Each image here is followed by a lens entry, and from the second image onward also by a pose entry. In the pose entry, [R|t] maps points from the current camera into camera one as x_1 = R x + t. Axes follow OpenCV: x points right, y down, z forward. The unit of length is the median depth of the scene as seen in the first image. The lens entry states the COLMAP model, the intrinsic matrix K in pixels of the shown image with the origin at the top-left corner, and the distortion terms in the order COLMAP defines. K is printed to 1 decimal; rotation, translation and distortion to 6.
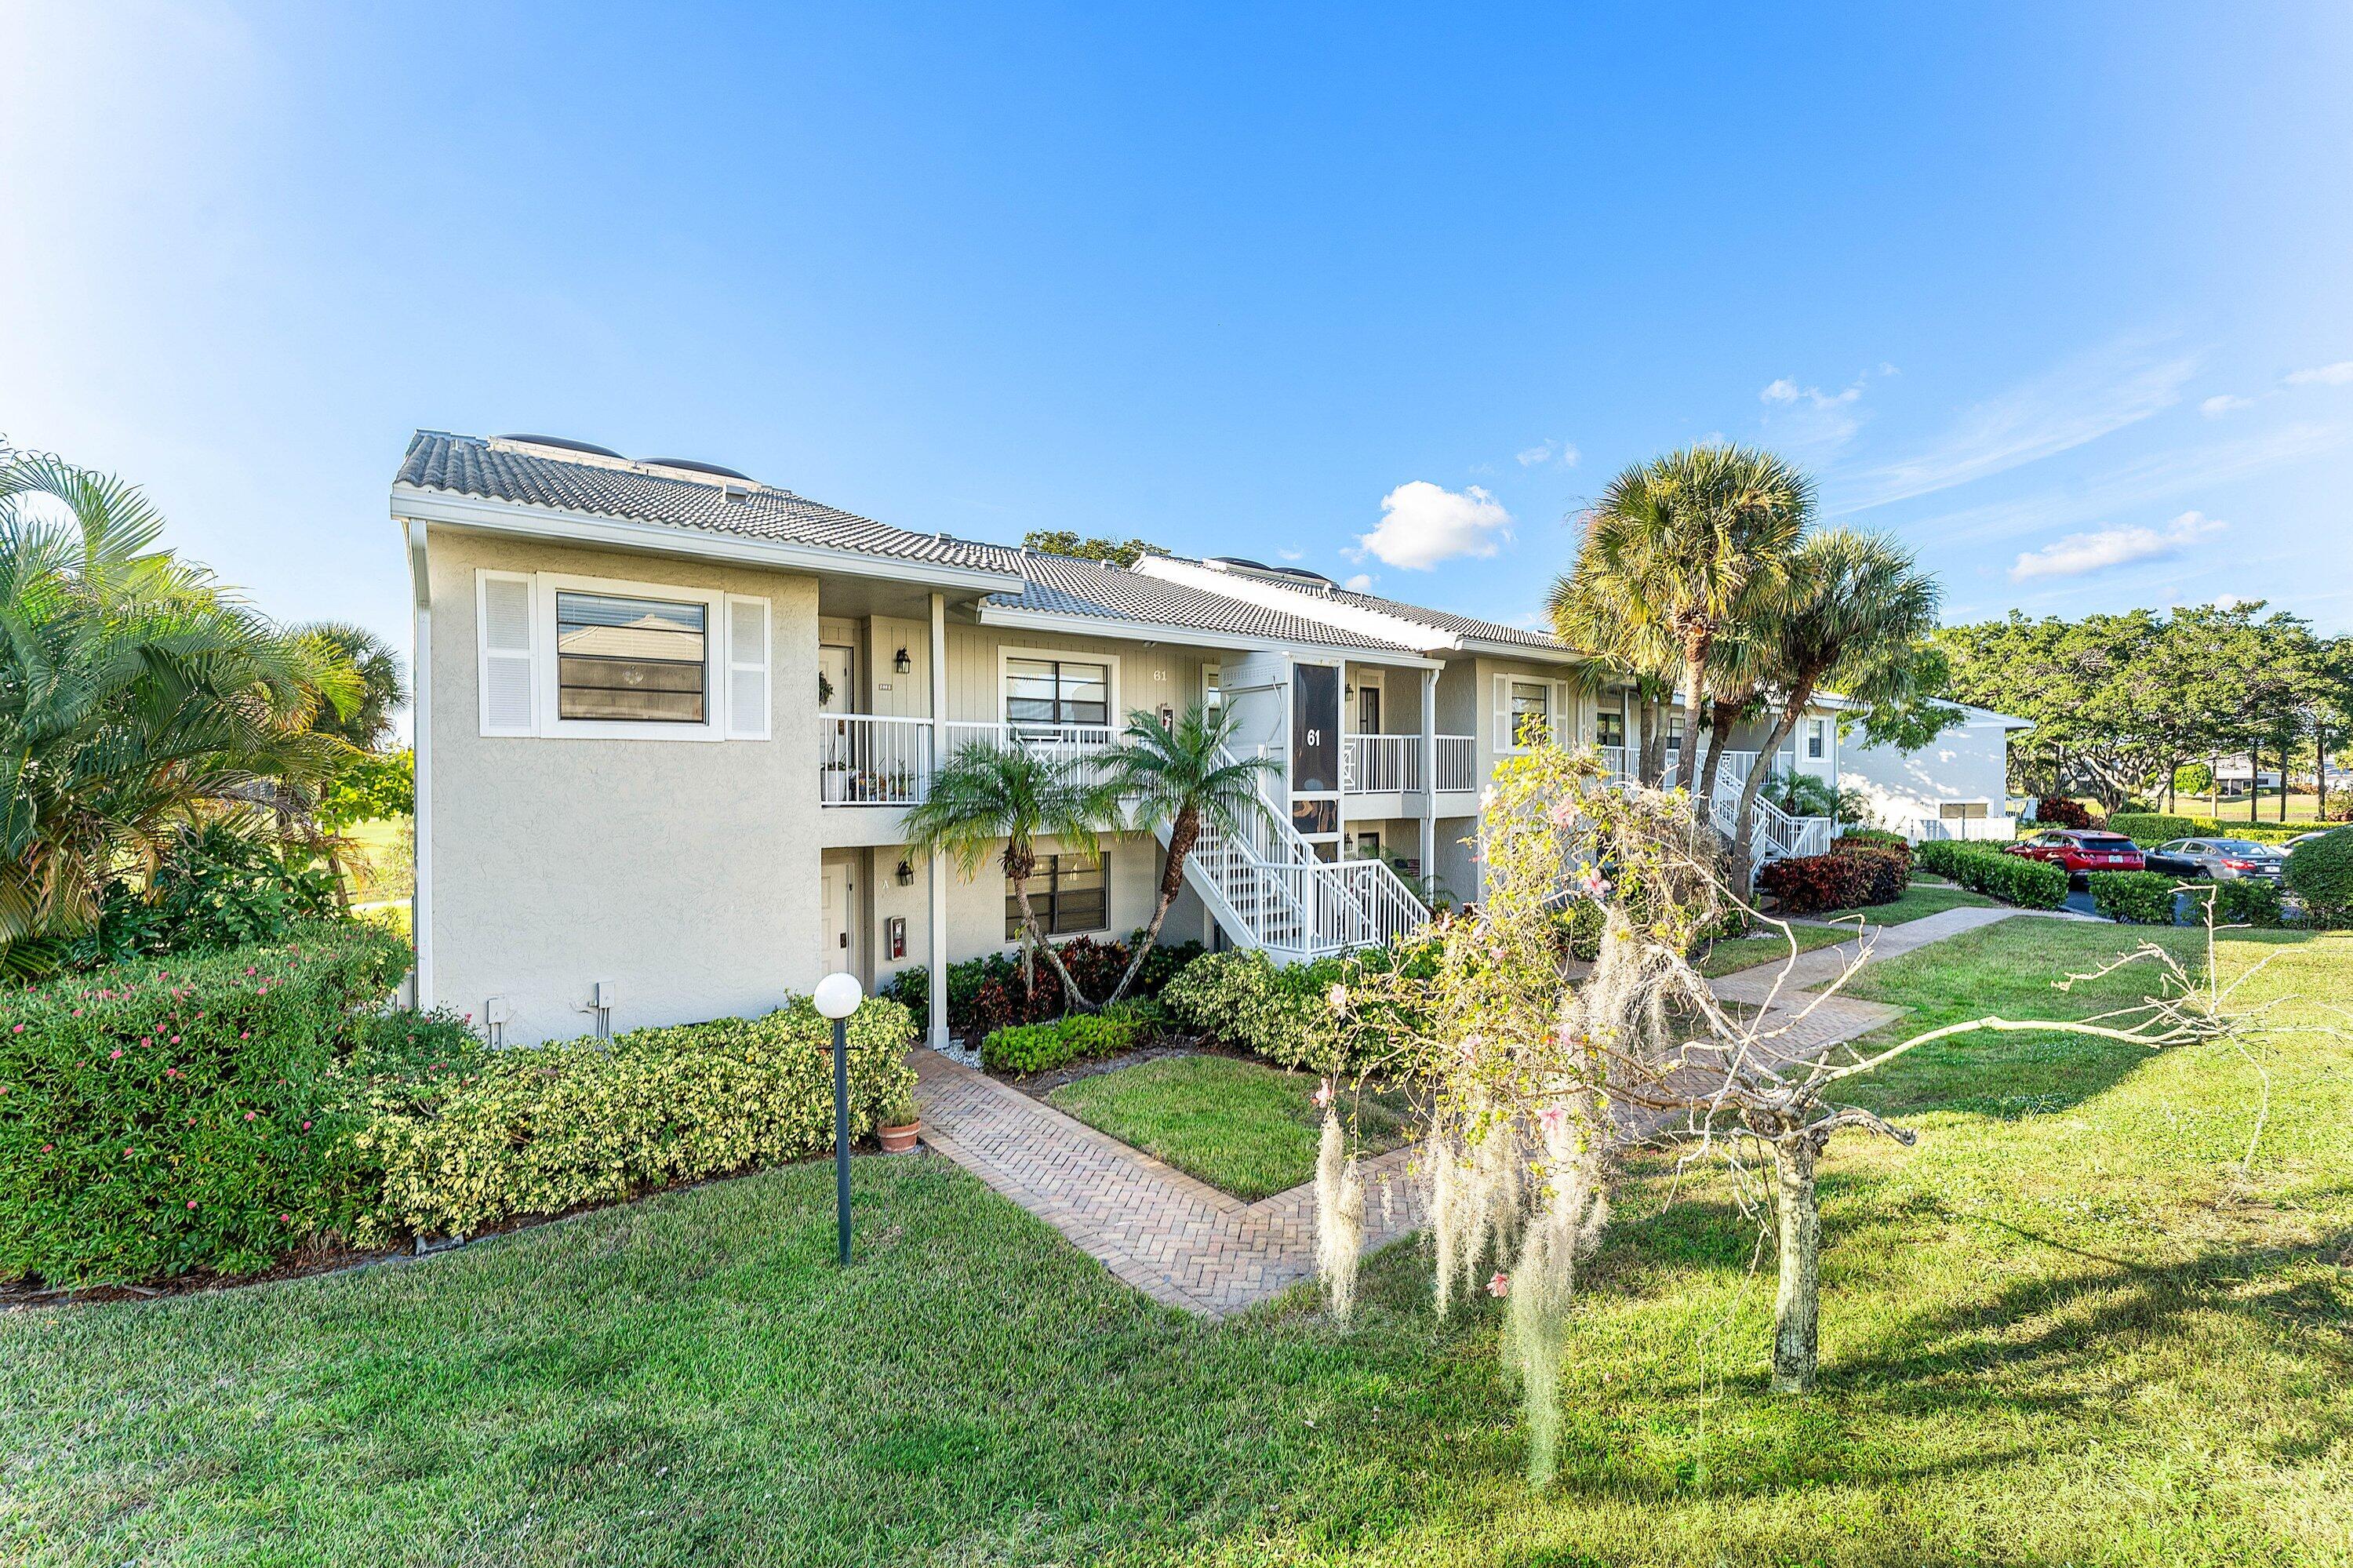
lens RADIAL K [[951.5, 0, 1299.0], [0, 951.5, 805.9], [0, 0, 1]] dist [-0.000653, -0.000107]
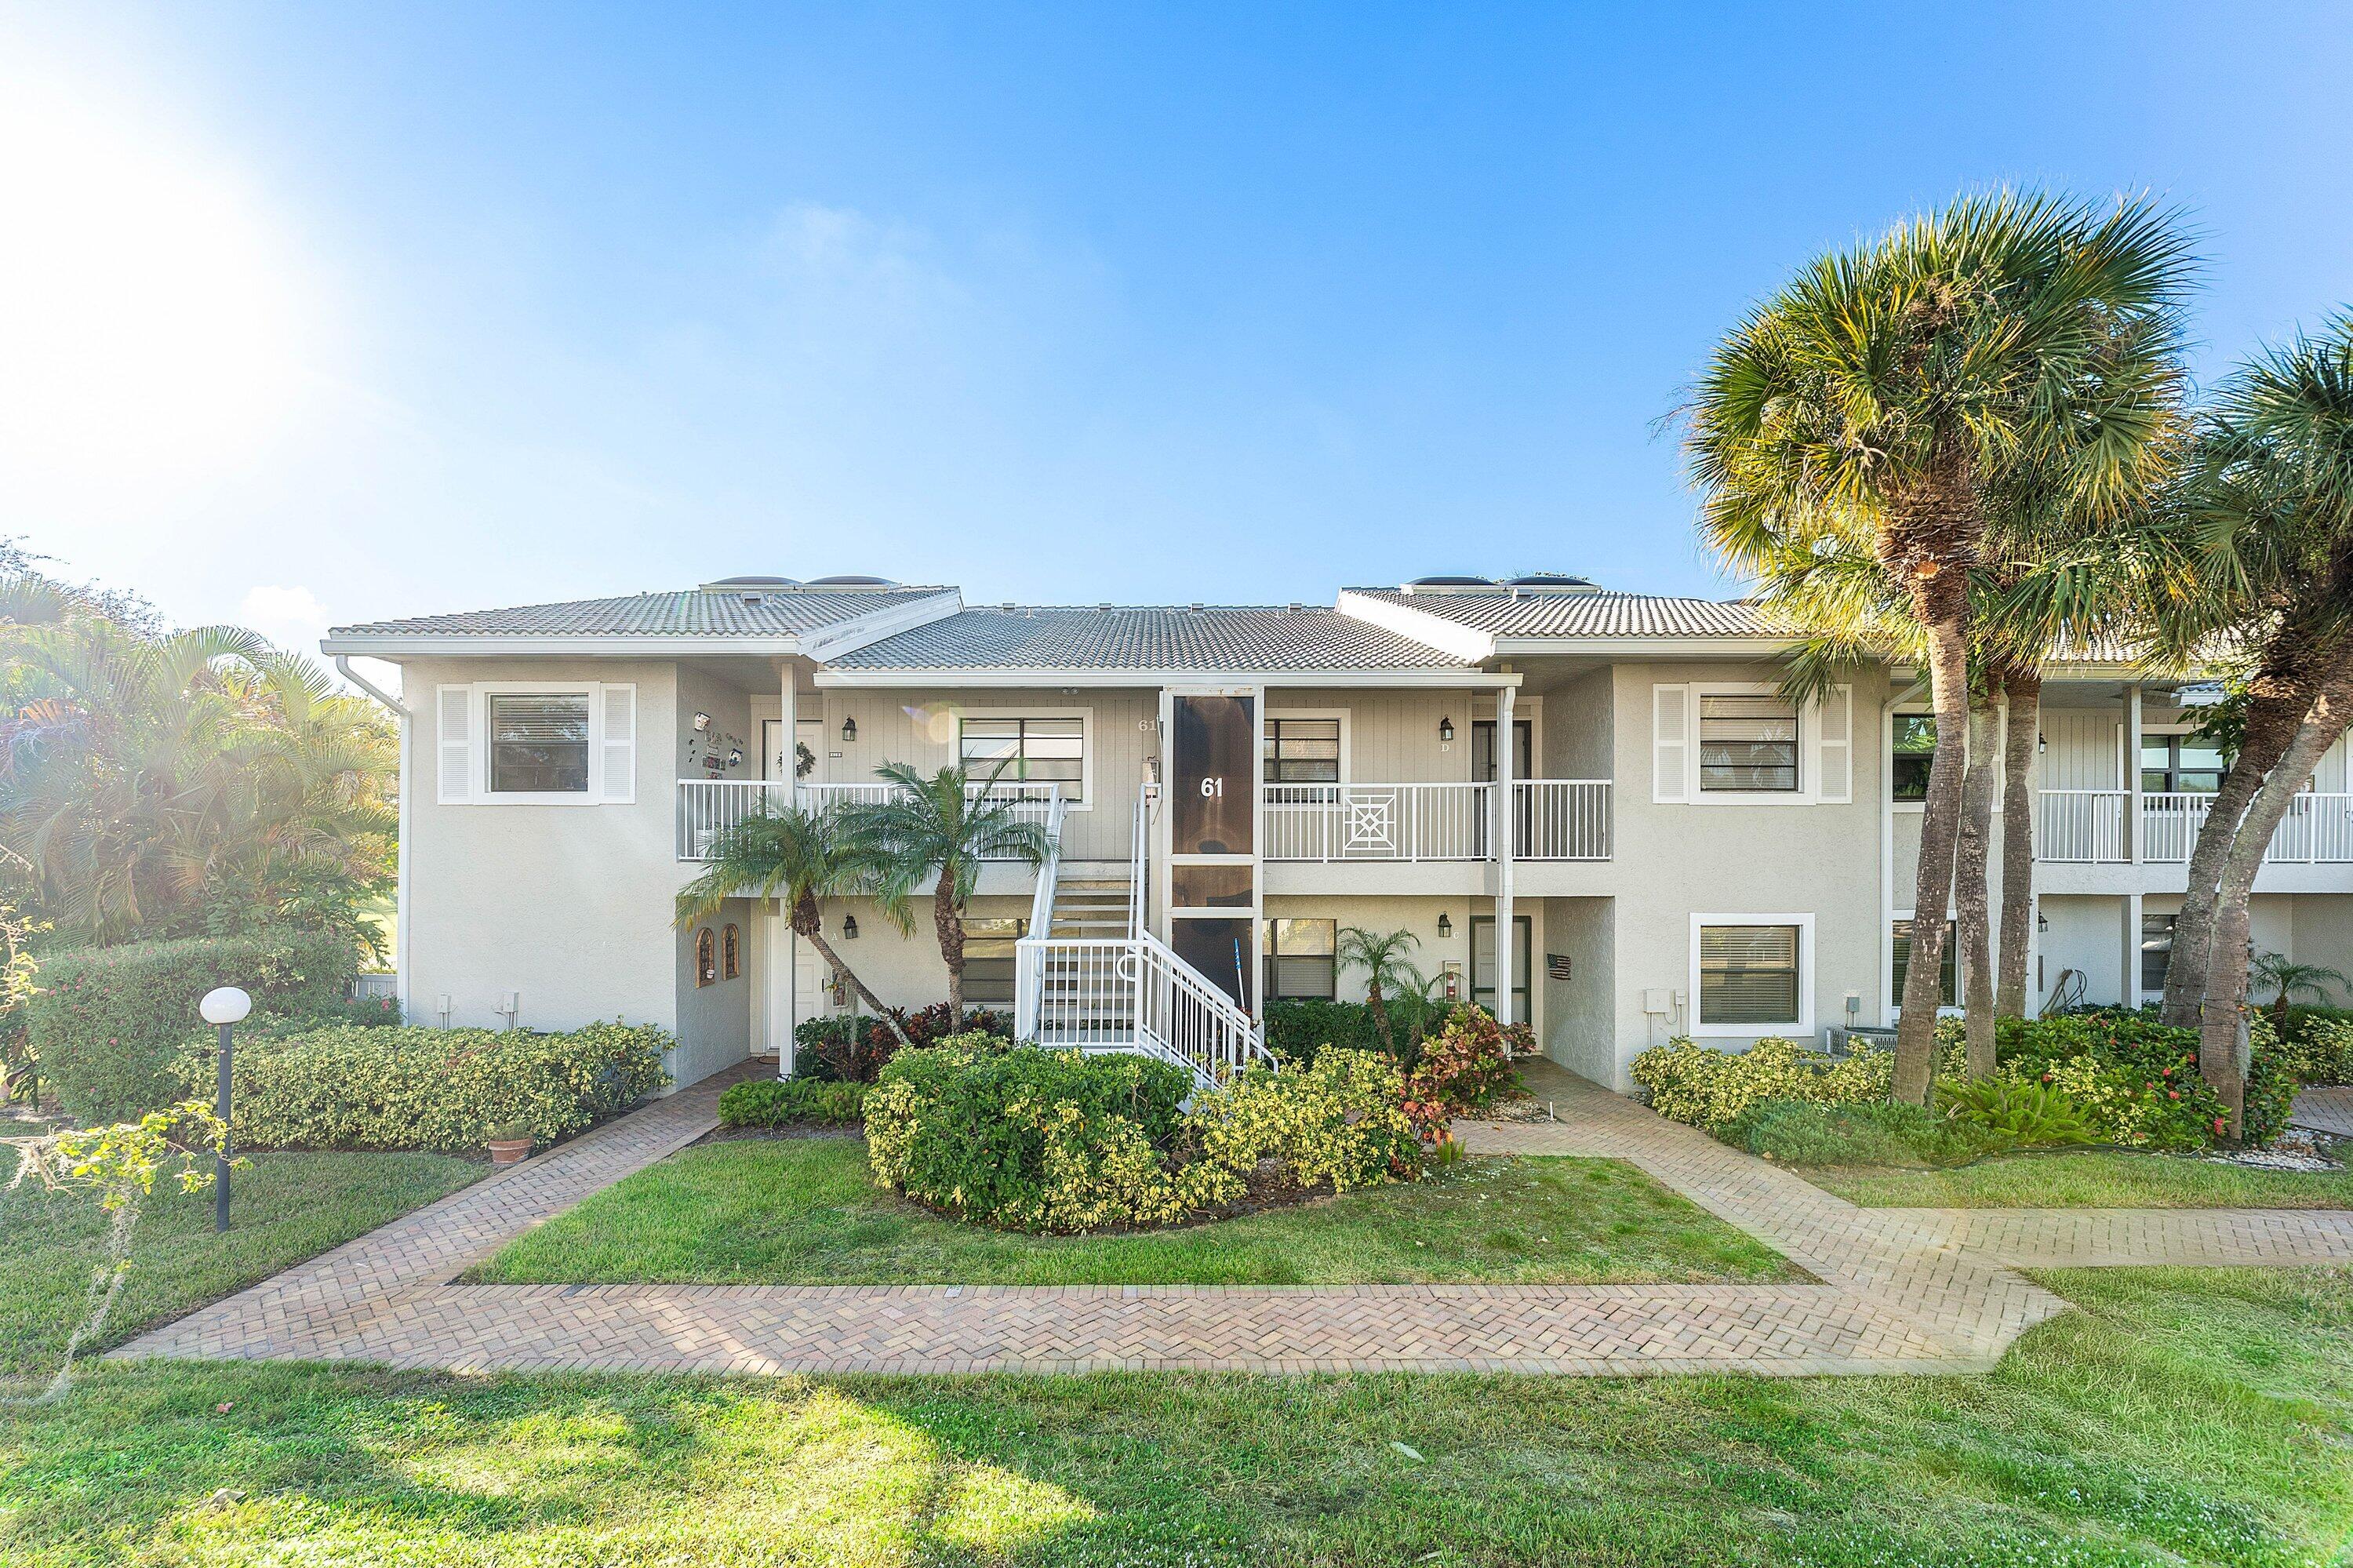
lens RADIAL K [[1011.8, 0, 1172.4], [0, 1011.8, 883.6], [0, 0, 1]] dist [-0.002180, -0.000714]
pose [[0.772298, 0.025455, -0.634750, 0.520672], [-0.023390, 0.999659, 0.011631, -0.000593], [0.634829, 0.005864, 0.772630, 0.314475]]
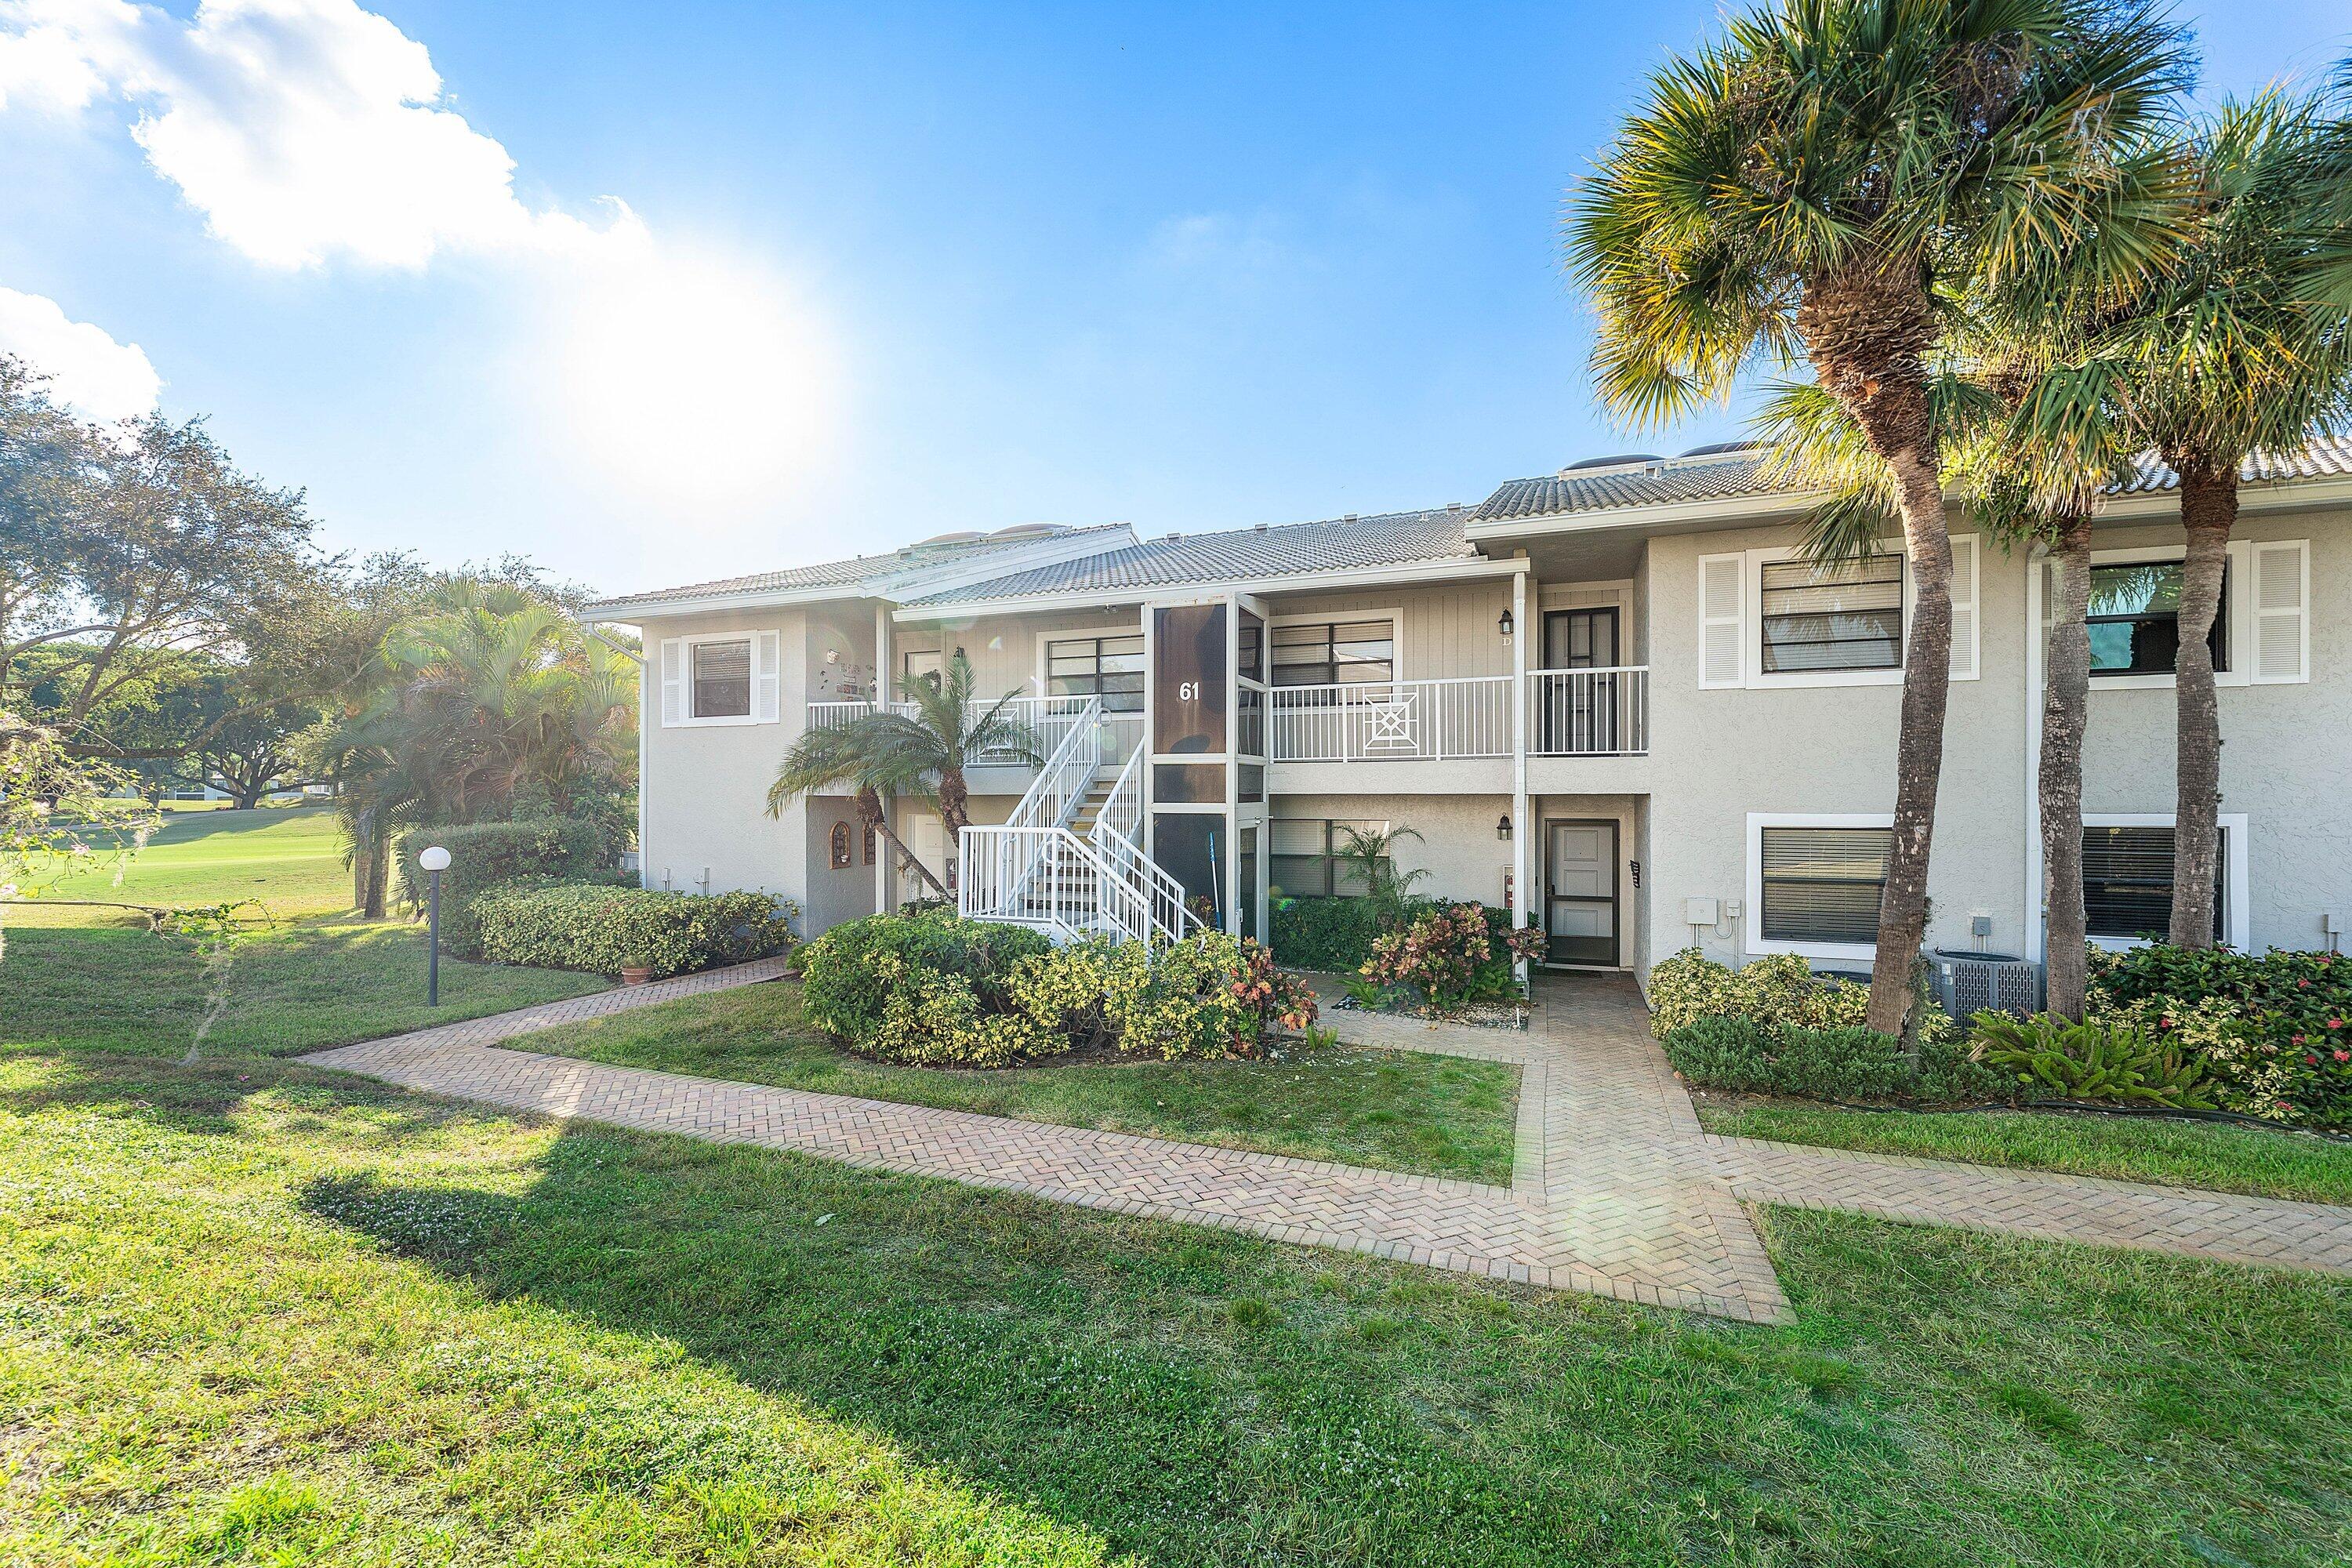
lens RADIAL K [[985.6, 0, 1170.0], [0, 985.6, 809.0], [0, 0, 1]] dist [0.000350, -0.000315]
pose [[0.481592, 0.030827, -0.875853, 0.773110], [-0.017162, 0.999521, 0.025744, 0.010687], [0.876227, 0.002633, 0.481891, 0.543919]]
